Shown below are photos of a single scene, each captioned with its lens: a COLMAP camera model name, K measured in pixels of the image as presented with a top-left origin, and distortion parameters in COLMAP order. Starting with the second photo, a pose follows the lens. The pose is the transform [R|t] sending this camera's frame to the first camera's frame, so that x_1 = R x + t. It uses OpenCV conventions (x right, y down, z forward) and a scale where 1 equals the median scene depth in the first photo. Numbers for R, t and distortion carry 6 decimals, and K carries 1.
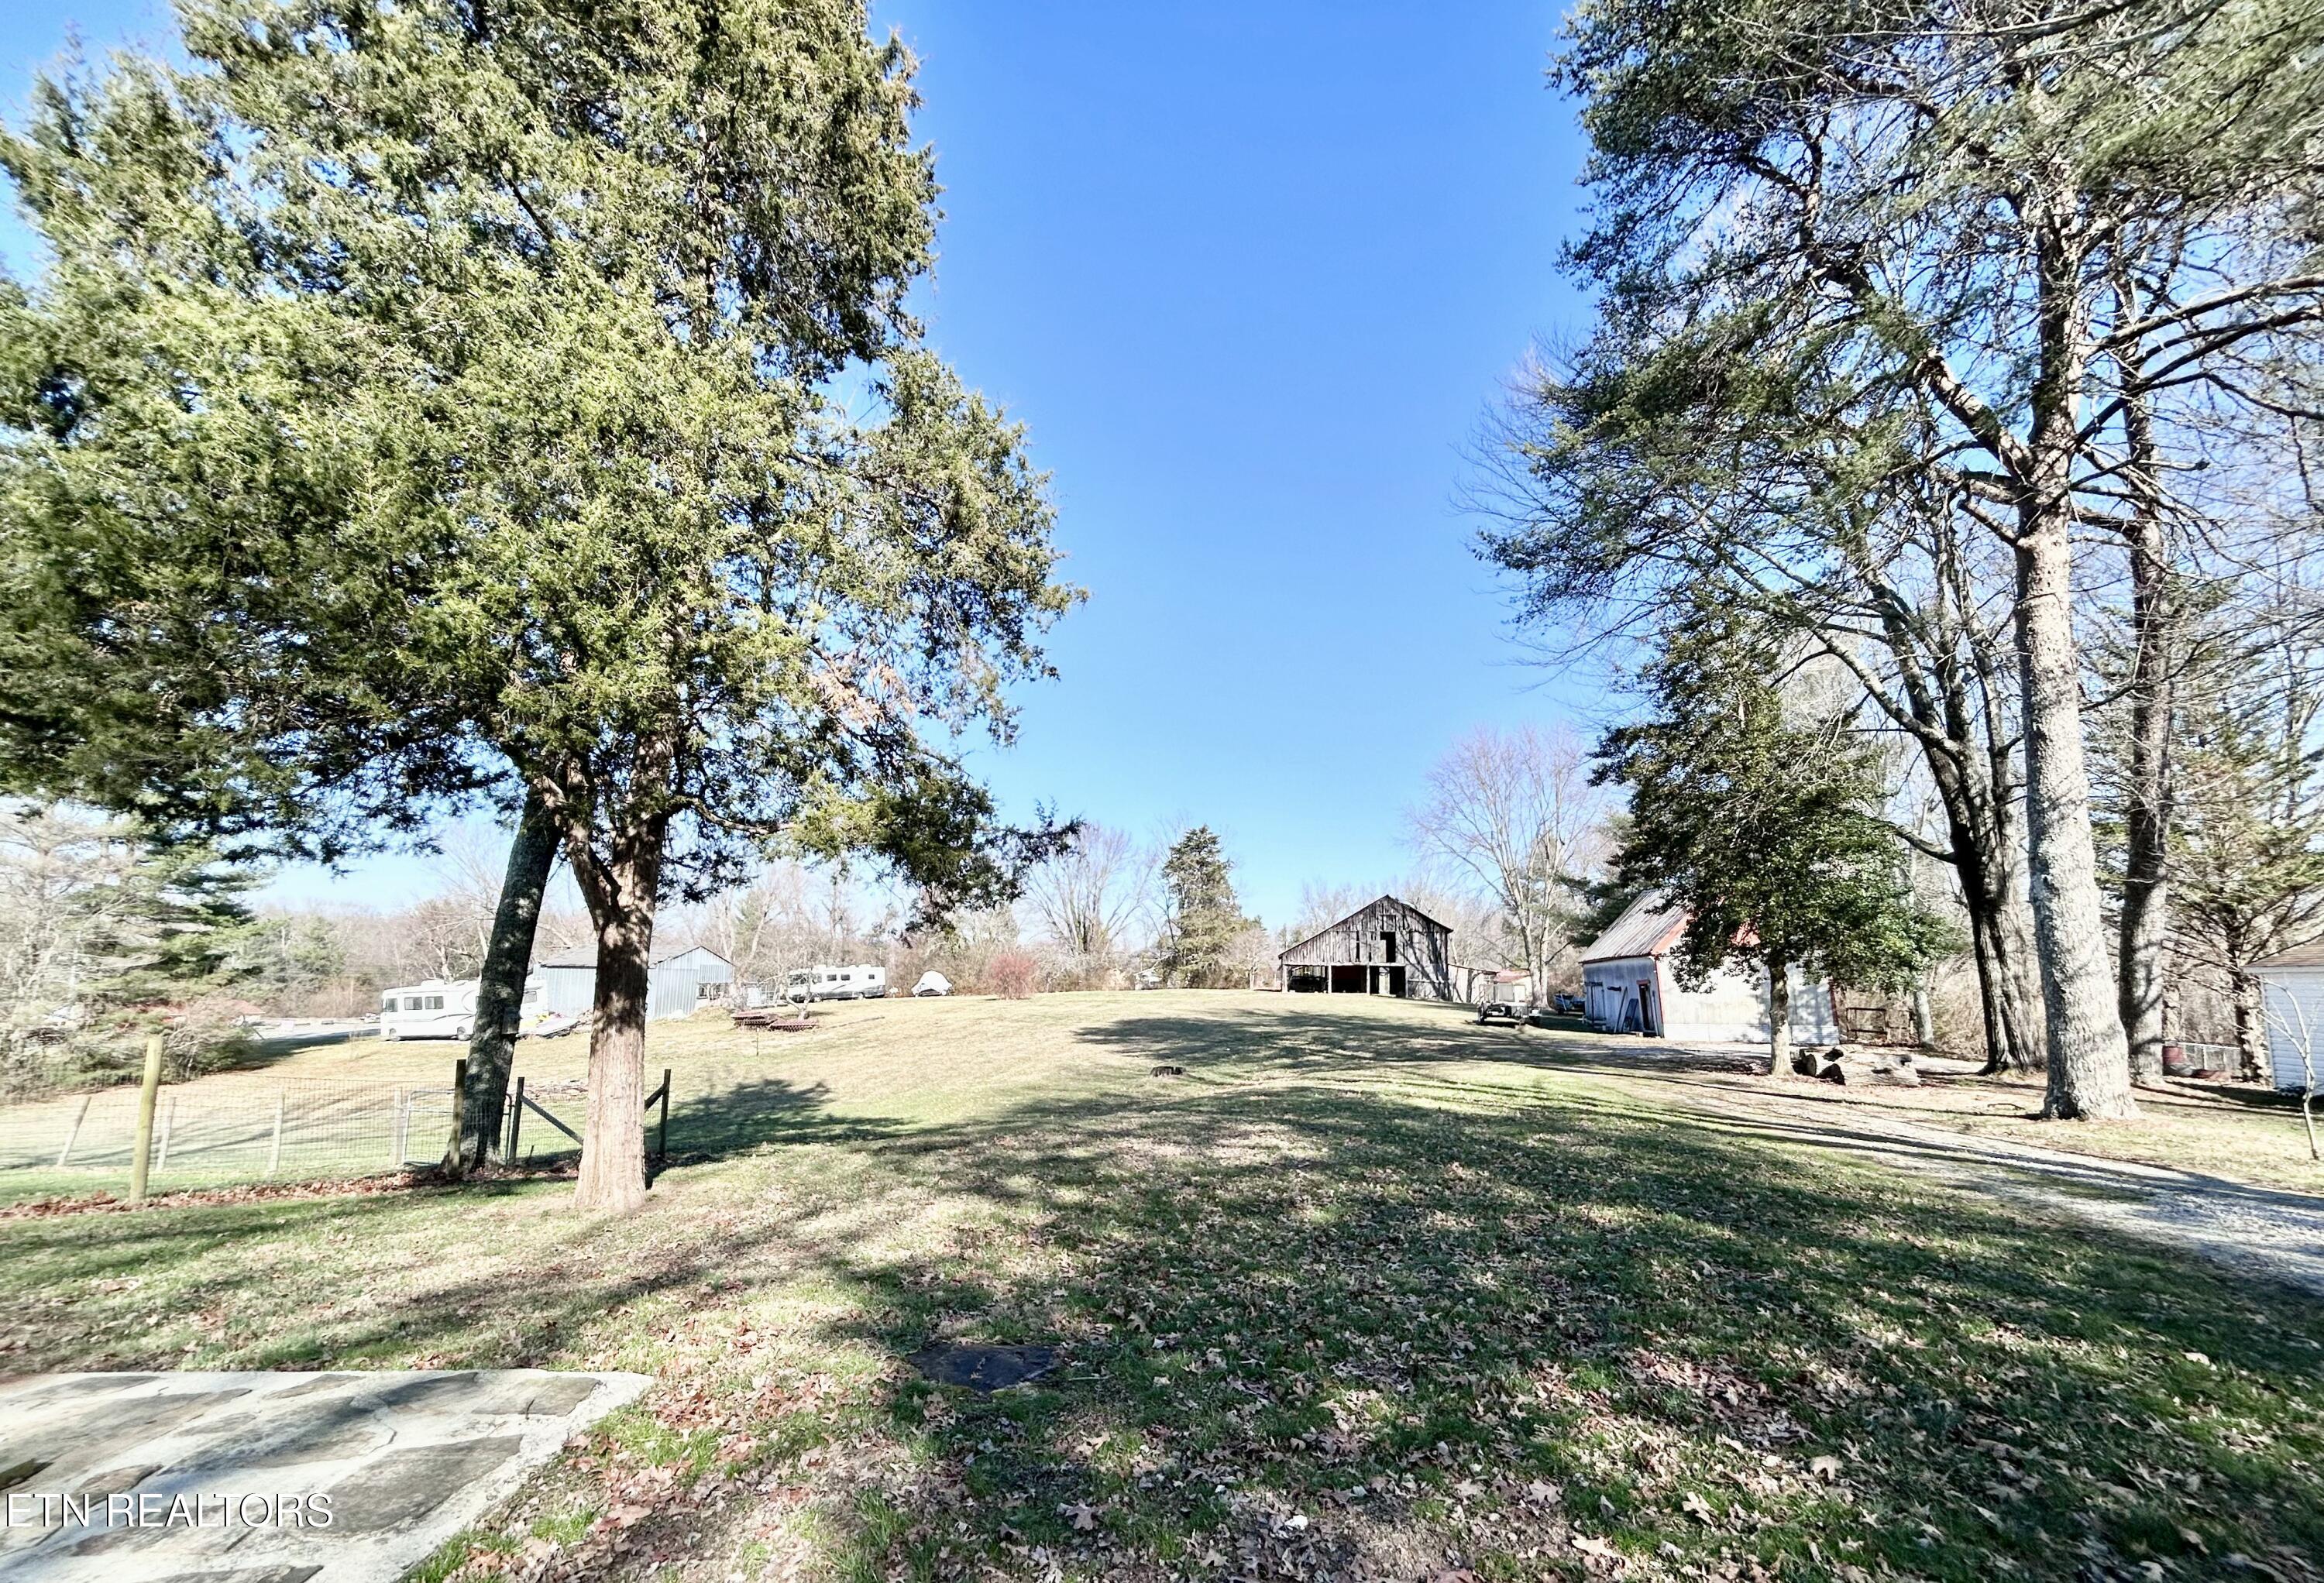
lens RADIAL K [[966.0, 0, 1129.9], [0, 966.0, 868.4], [0, 0, 1]] dist [-0.004035, -0.000367]
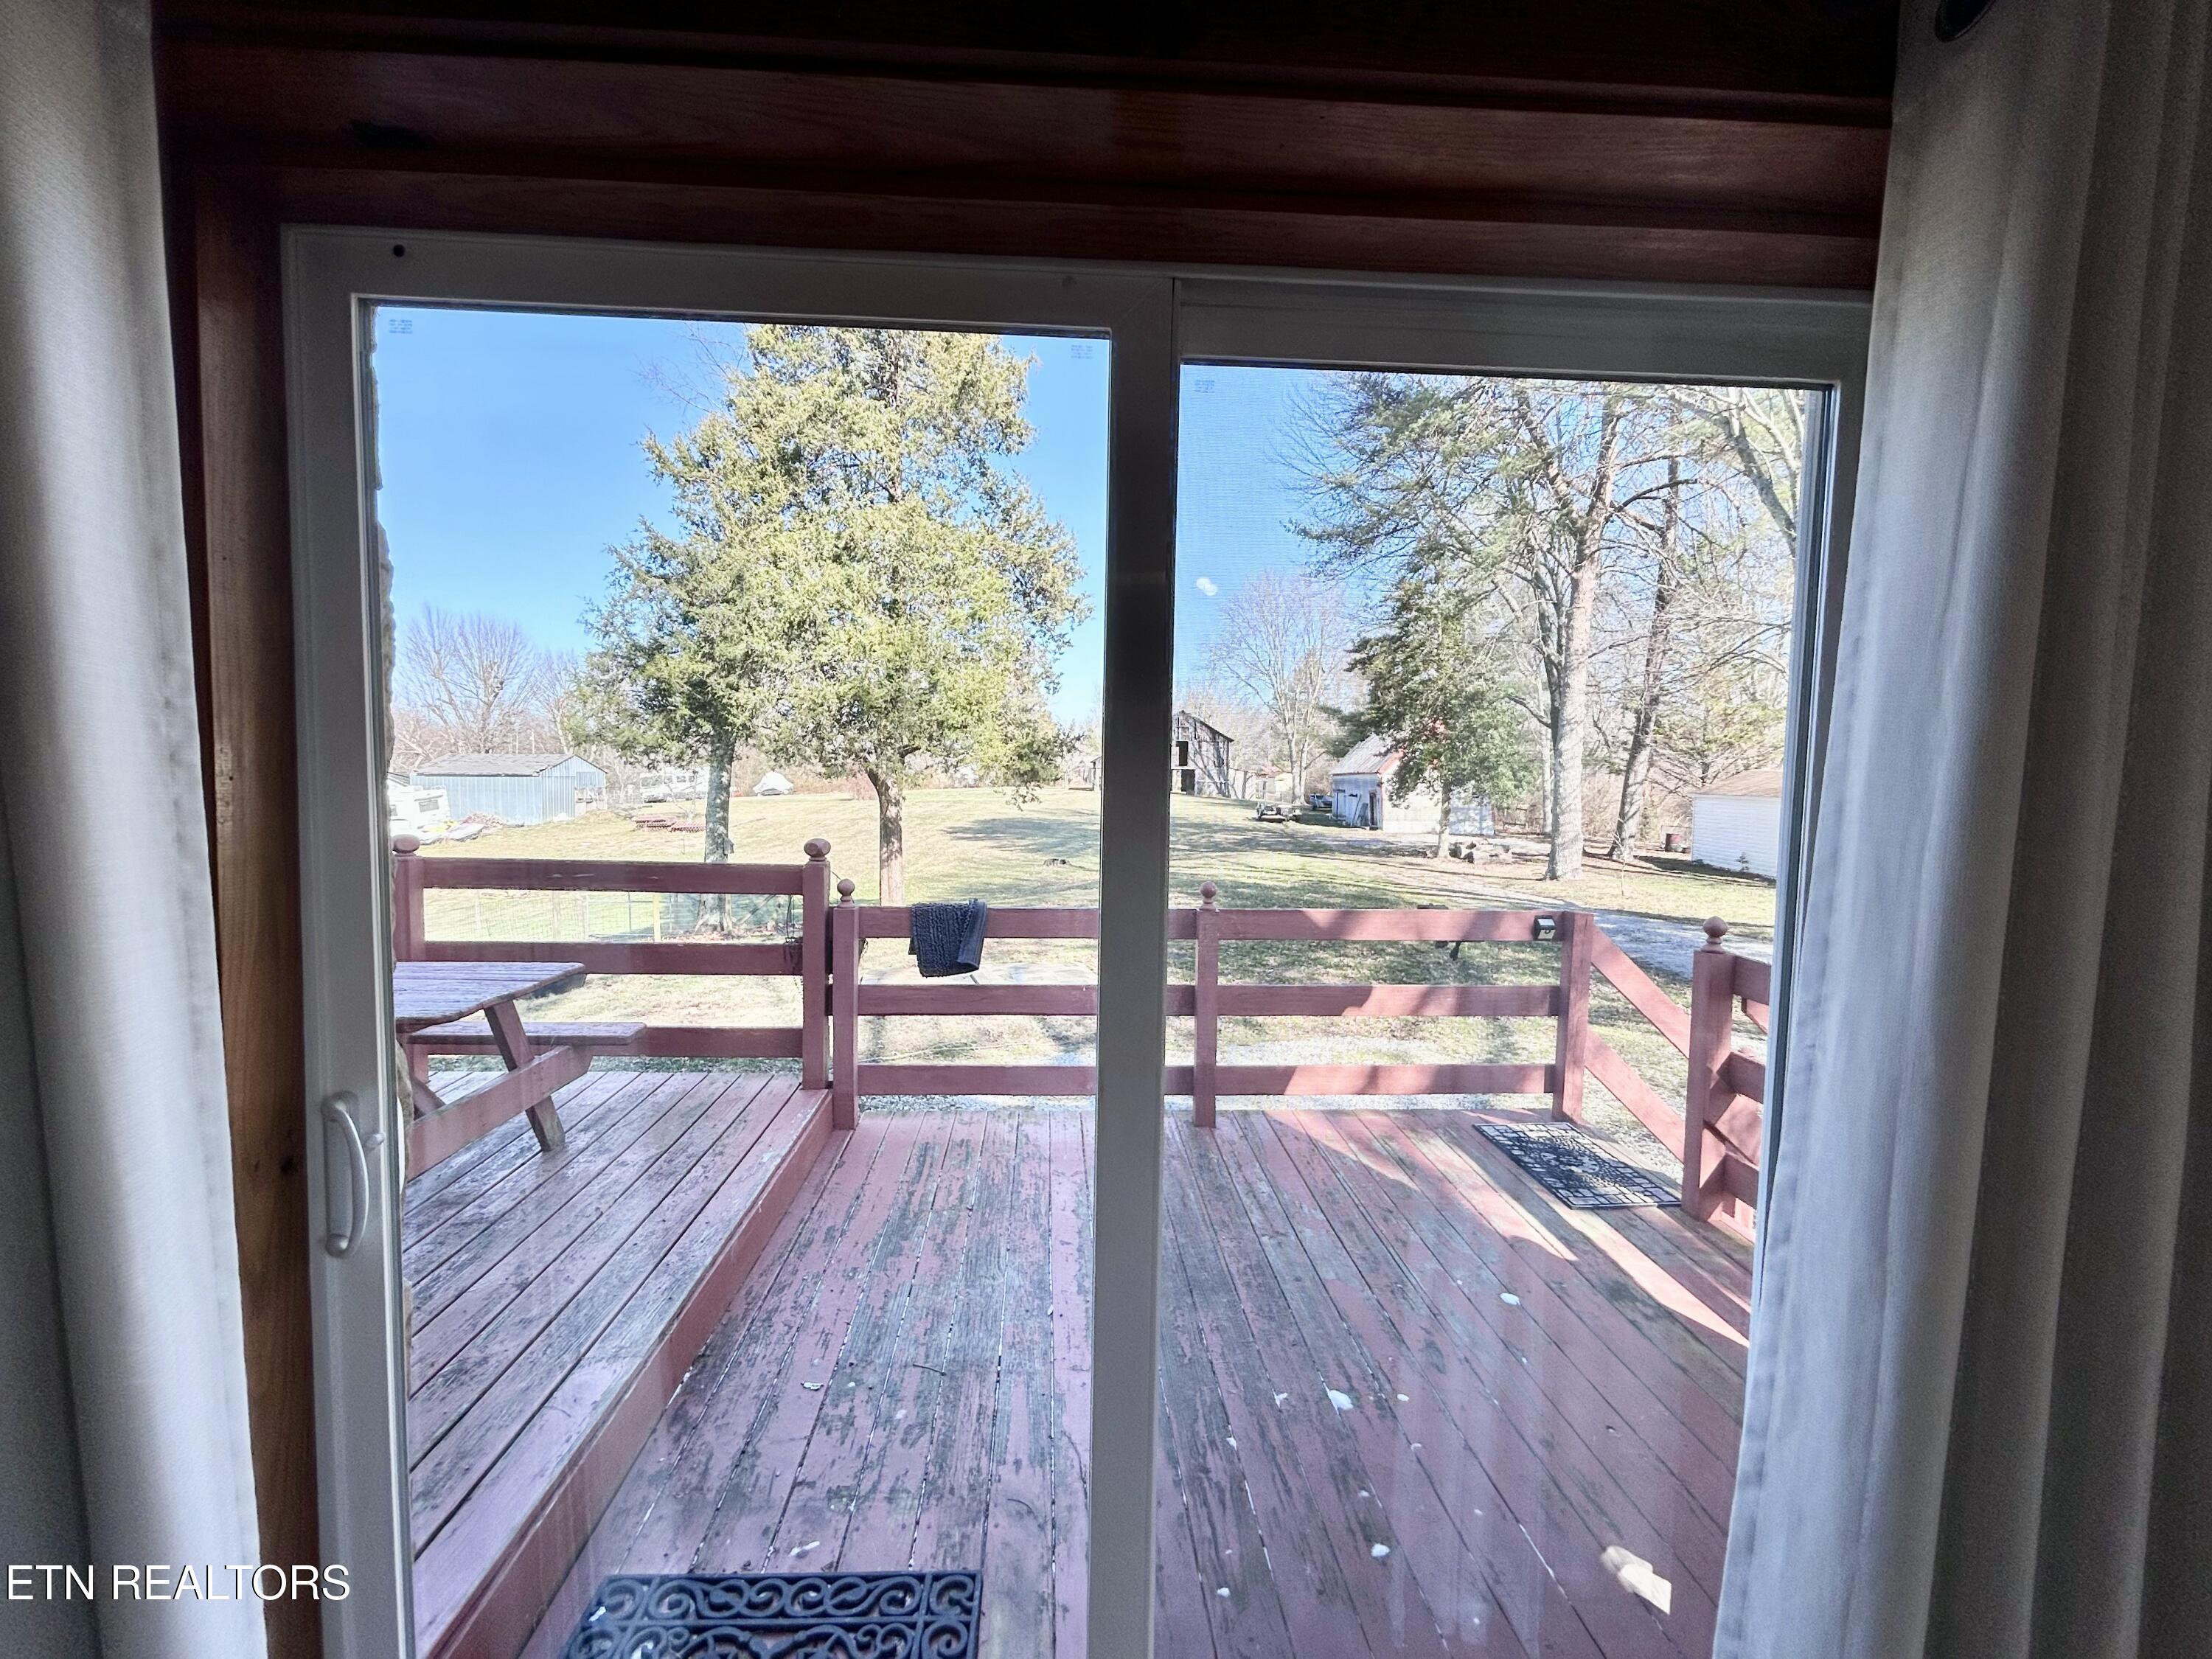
lens RADIAL K [[893.0, 0, 1100.5], [0, 893.0, 837.2], [0, 0, 1]] dist [-0.002092, 0.000468]
pose [[0.982995, -0.015224, 0.183000, -0.112553], [-0.019015, 0.982762, 0.183894, -0.057446], [-0.182645, -0.184247, 0.965761, -0.228802]]
